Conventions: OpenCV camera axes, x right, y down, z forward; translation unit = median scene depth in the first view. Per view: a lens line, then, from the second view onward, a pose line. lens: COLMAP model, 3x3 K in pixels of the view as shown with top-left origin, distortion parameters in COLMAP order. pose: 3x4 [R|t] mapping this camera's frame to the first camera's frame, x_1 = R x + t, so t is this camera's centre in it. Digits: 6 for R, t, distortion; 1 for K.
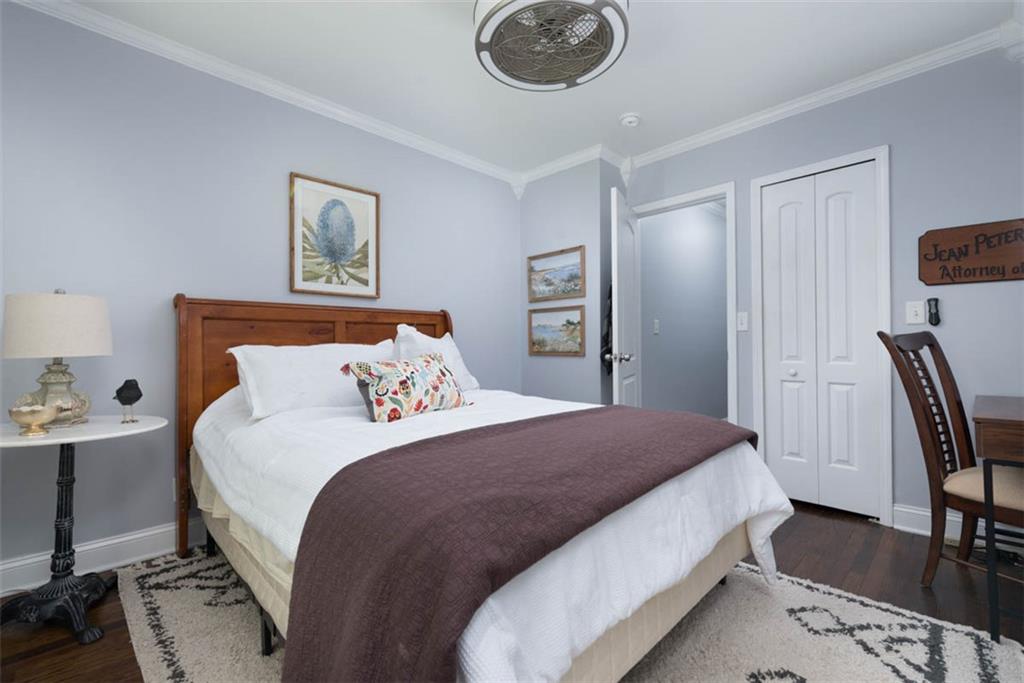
lens RADIAL K [[444.5, 0, 509.3], [0, 444.5, 339.1], [0, 0, 1]] dist [0.003781, 0.000240]
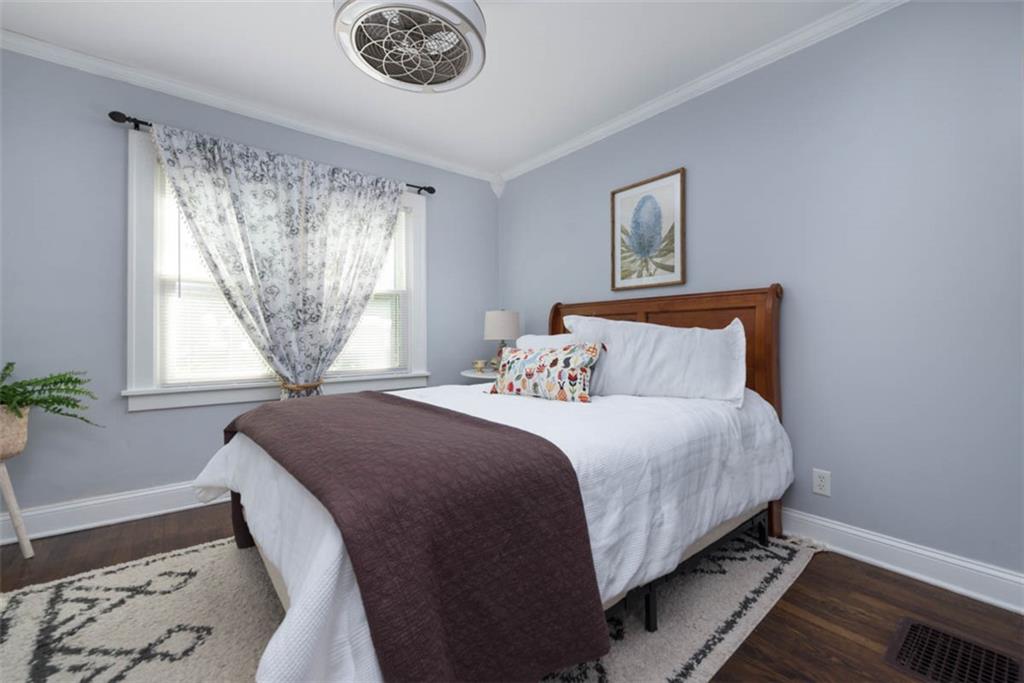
lens RADIAL K [[421.8, 0, 512.0], [0, 421.8, 341.5], [0, 0, 1]] dist [0.001110, -0.000231]
pose [[-0.086657, 0.025926, -0.995901, 0.662617], [0.019566, 0.999513, 0.024318, -0.000292], [0.996046, -0.017379, -0.087122, 0.791433]]
